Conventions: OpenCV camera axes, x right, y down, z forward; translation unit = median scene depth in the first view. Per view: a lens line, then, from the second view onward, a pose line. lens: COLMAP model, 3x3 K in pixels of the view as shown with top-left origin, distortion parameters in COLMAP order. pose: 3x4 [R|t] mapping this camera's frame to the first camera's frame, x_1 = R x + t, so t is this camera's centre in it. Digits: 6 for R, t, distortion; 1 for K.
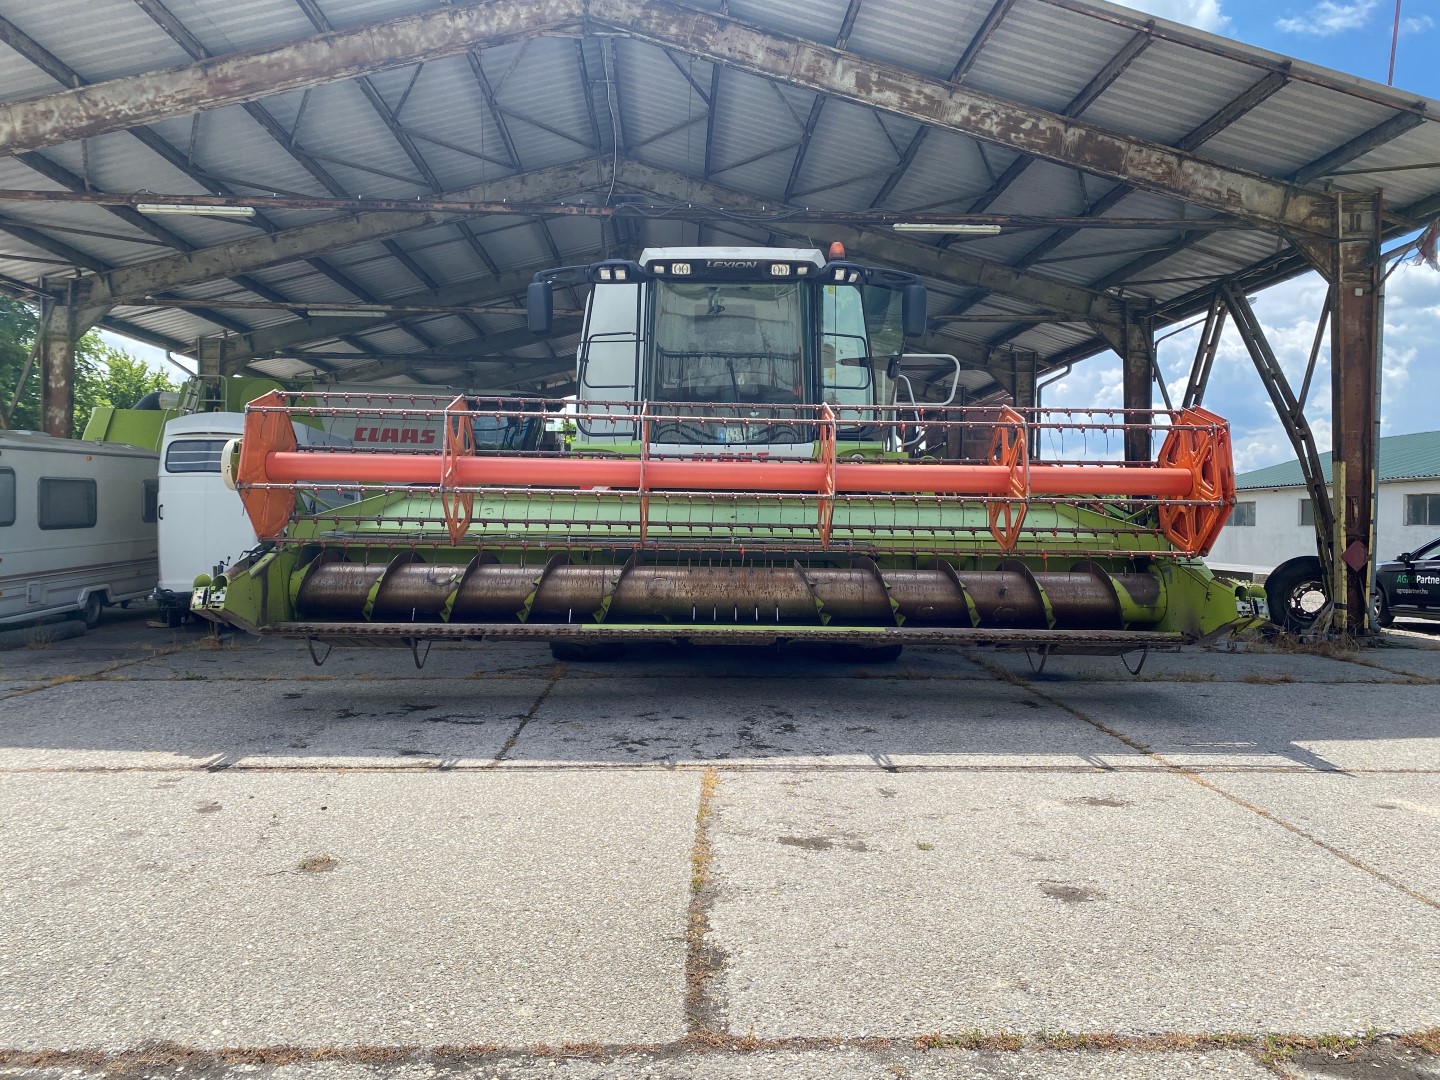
lens RADIAL K [[1100.2, 0, 734.2], [0, 1100.2, 513.8], [0, 0, 1]] dist [0.025066, -0.019101]
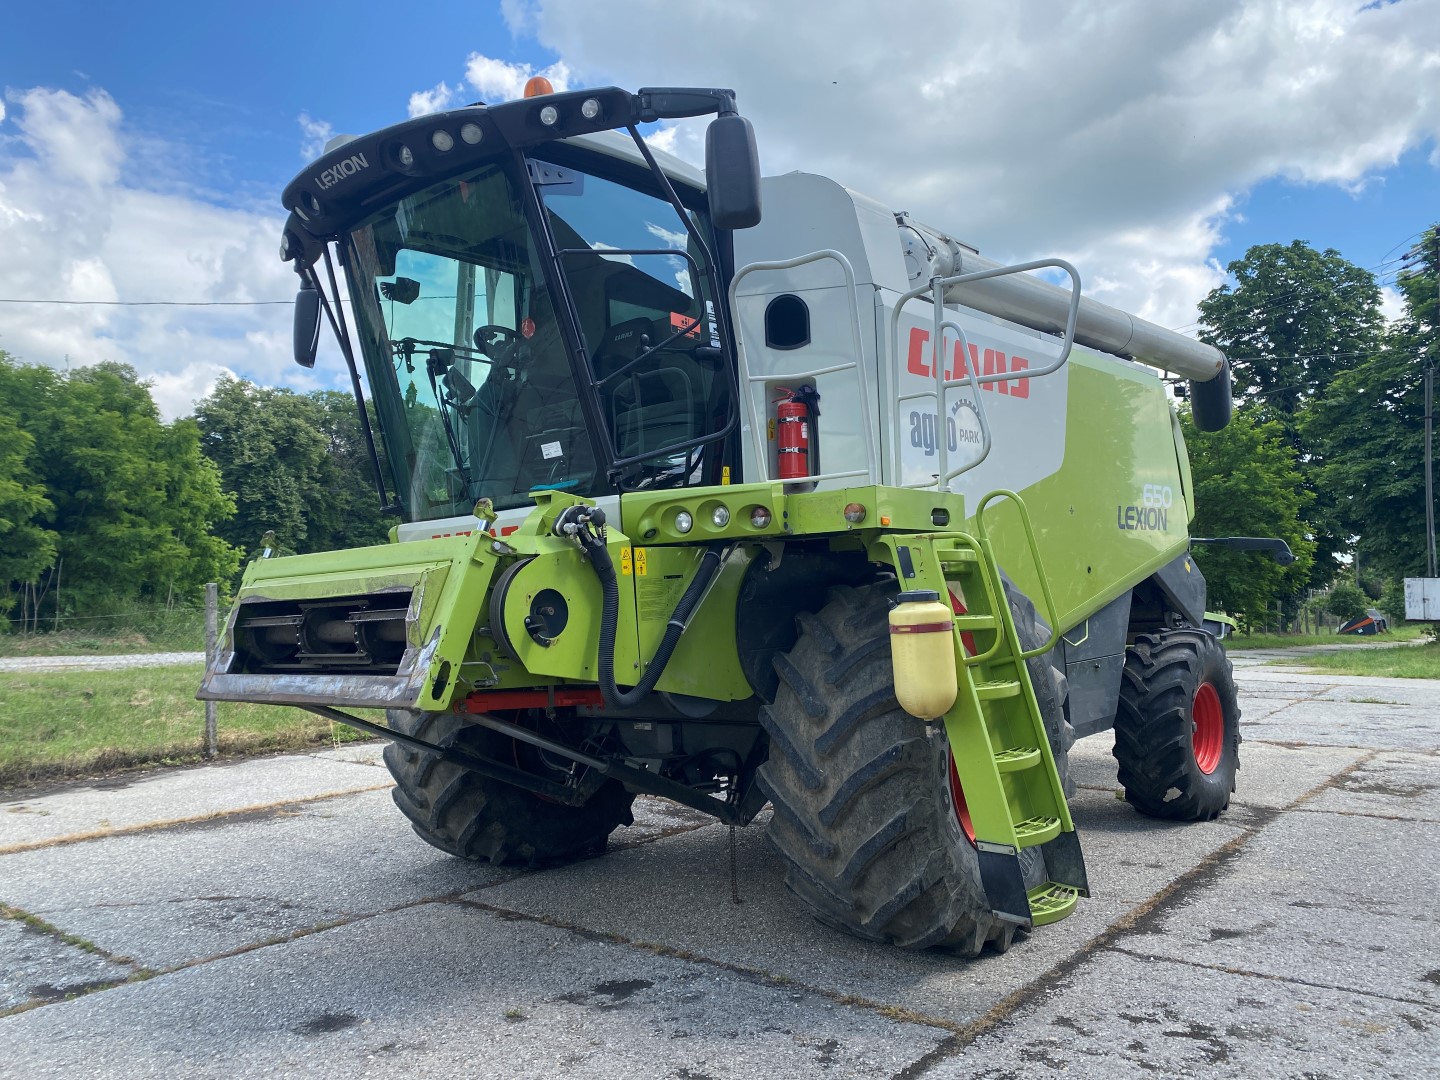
lens RADIAL K [[1100.2, 0, 711.6], [0, 1100.2, 516.2], [0, 0, 1]] dist [0.025066, -0.019101]
pose [[-0.656115, -0.054032, -0.752724, 0.312706], [0.009569, 0.996758, -0.079890, -0.009946], [0.754600, -0.059620, -0.653470, 0.712295]]
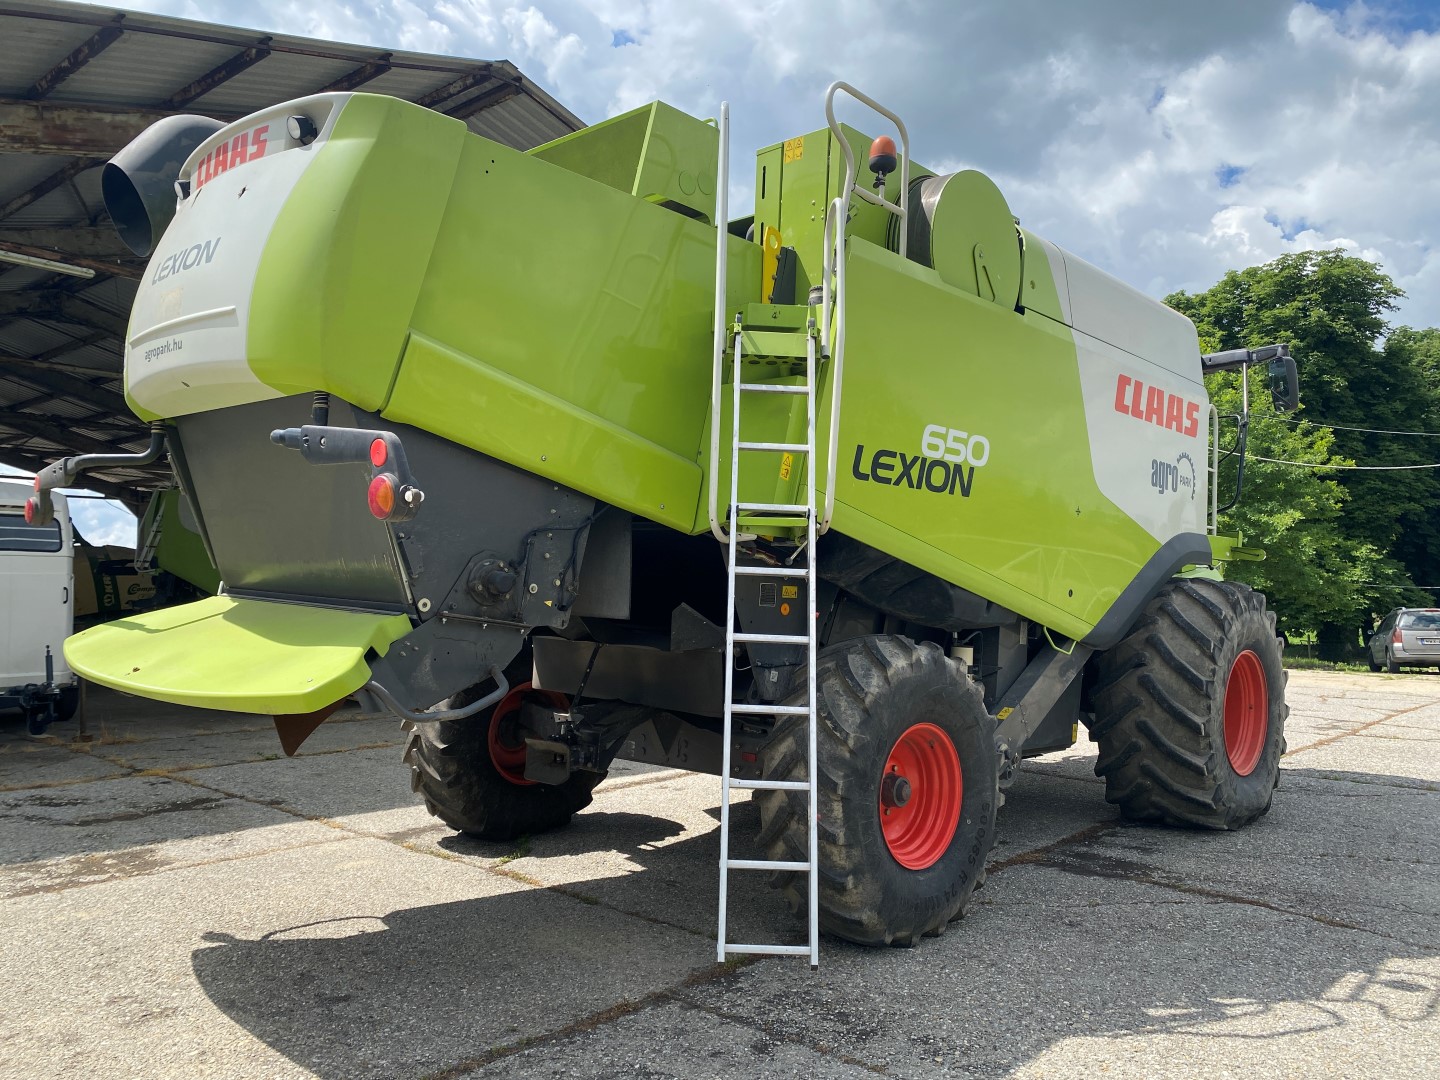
lens RADIAL K [[1100.2, 0, 734.2], [0, 1100.2, 524.7], [0, 0, 1]] dist [0.025066, -0.019101]
pose [[0.687579, 0.038295, 0.725099, -0.755216], [-0.000037, 0.998610, -0.052705, -0.012923], [-0.726110, 0.036212, 0.686624, -0.030724]]
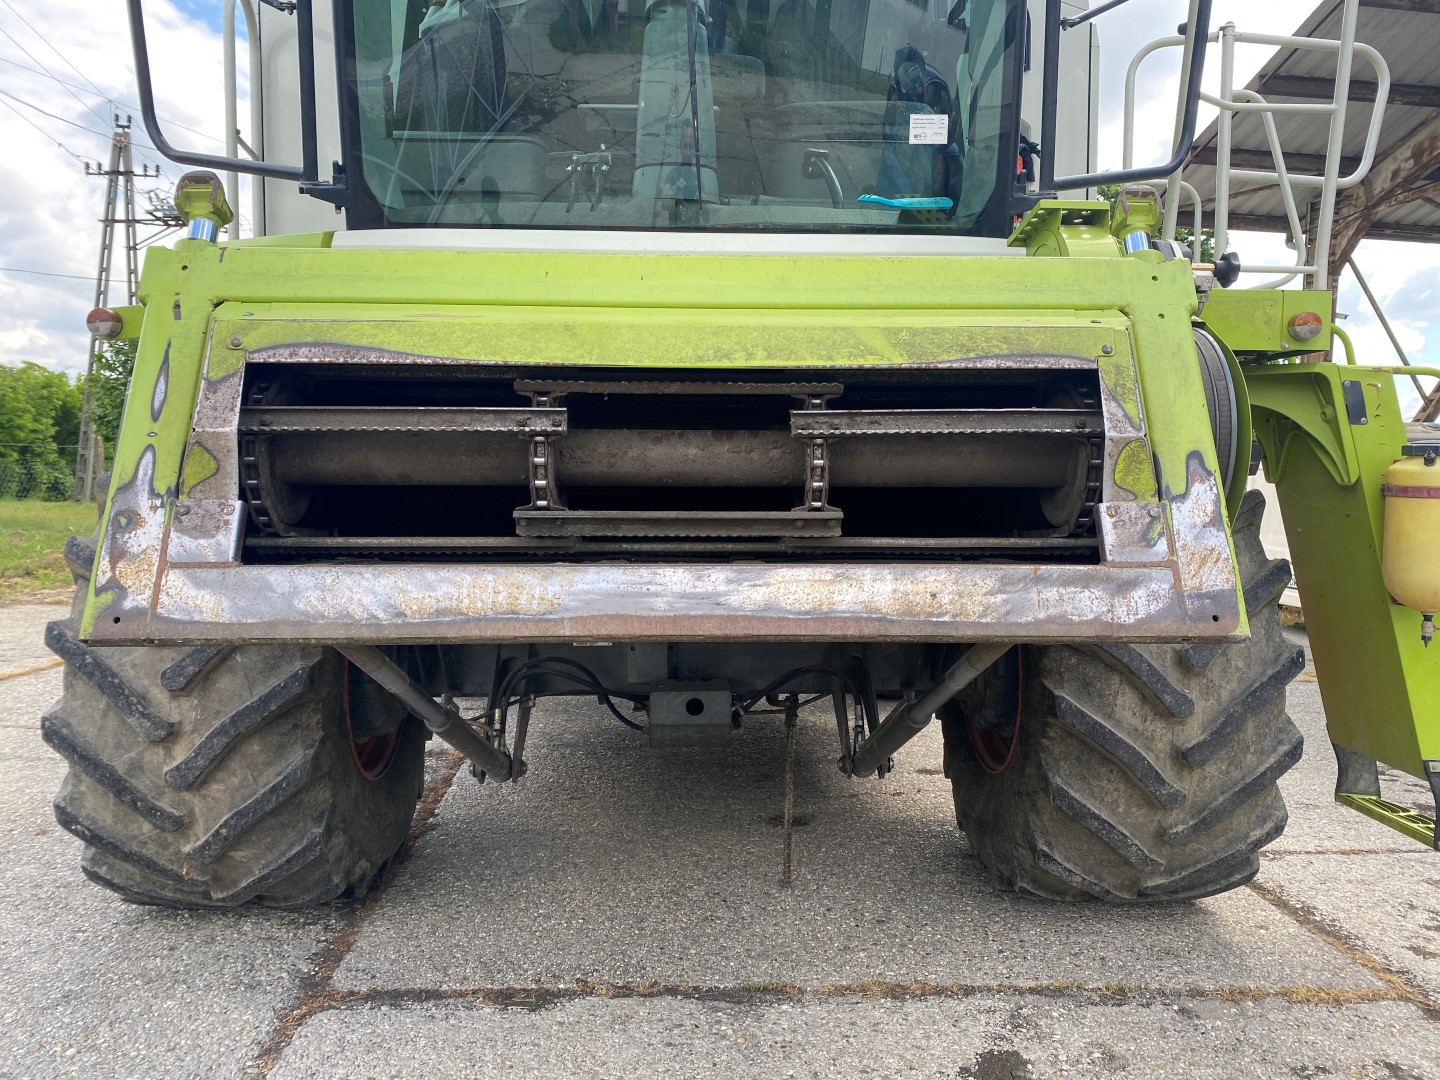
lens RADIAL K [[1100.2, 0, 730.6], [0, 1100.2, 527.6], [0, 0, 1]] dist [0.025066, -0.019101]
pose [[0.040115, 0.032116, -0.998679, 0.257344], [-0.030653, 0.999052, 0.030897, 0.003577], [0.998725, 0.029373, 0.041061, 0.349890]]
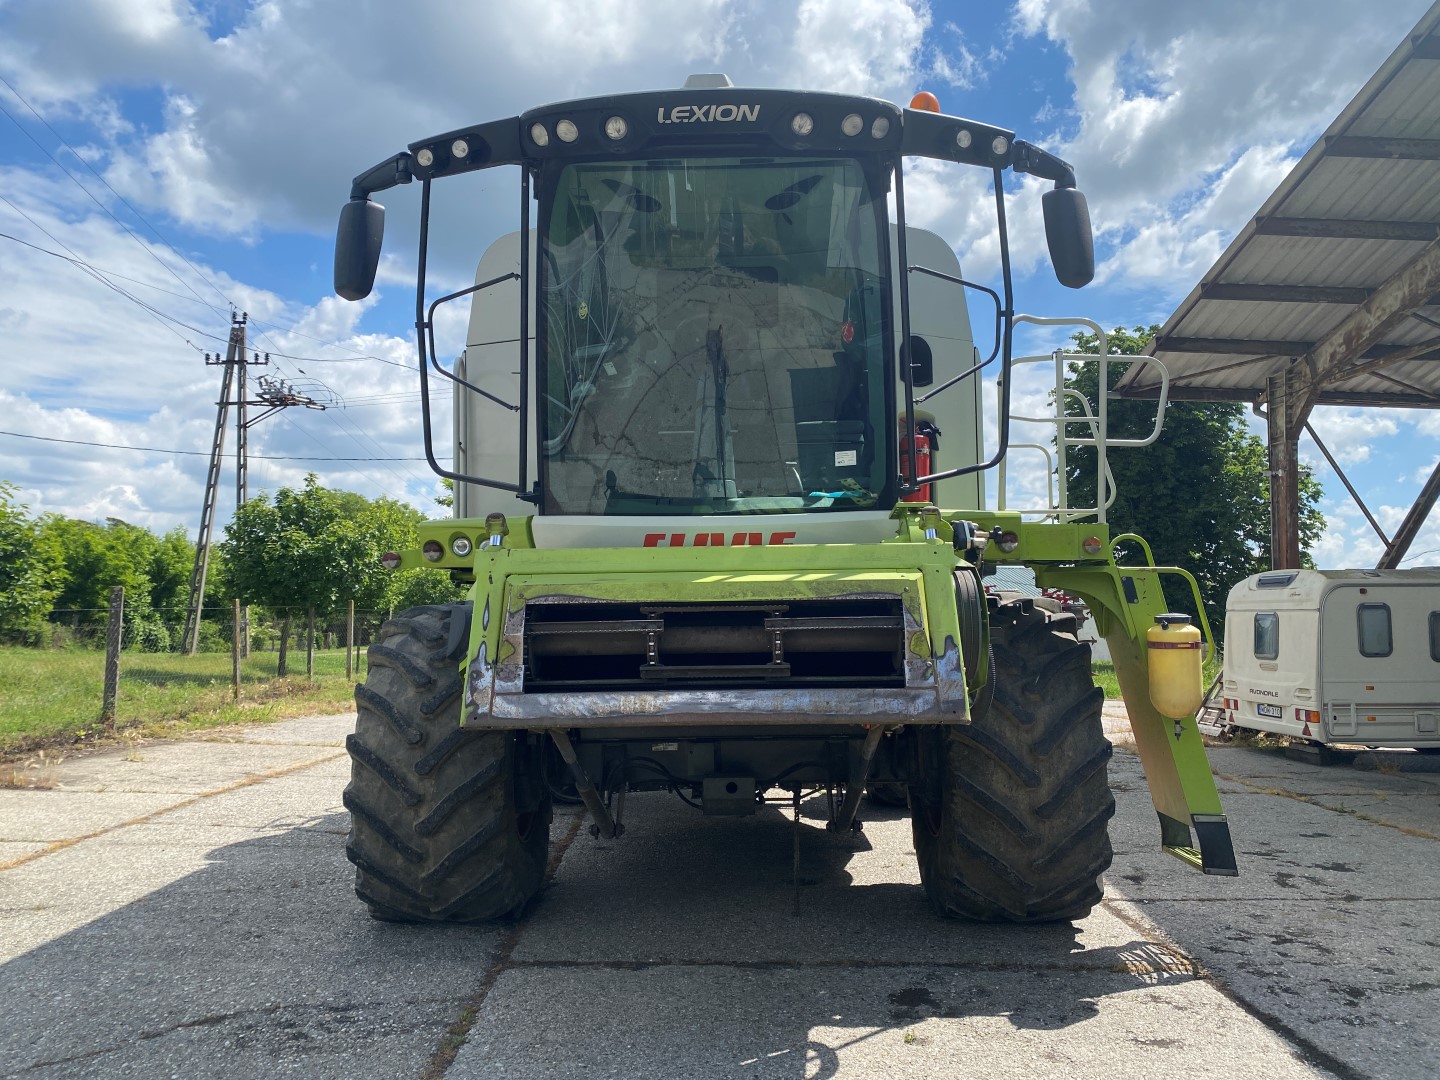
lens RADIAL K [[1100.2, 0, 721.6], [0, 1100.2, 511.8], [0, 0, 1]] dist [0.025066, -0.019101]
pose [[-0.015445, -0.107825, -0.994050, 0.444240], [-0.013913, 0.994095, -0.107614, -0.004538], [0.999784, 0.012168, -0.016854, 0.356181]]
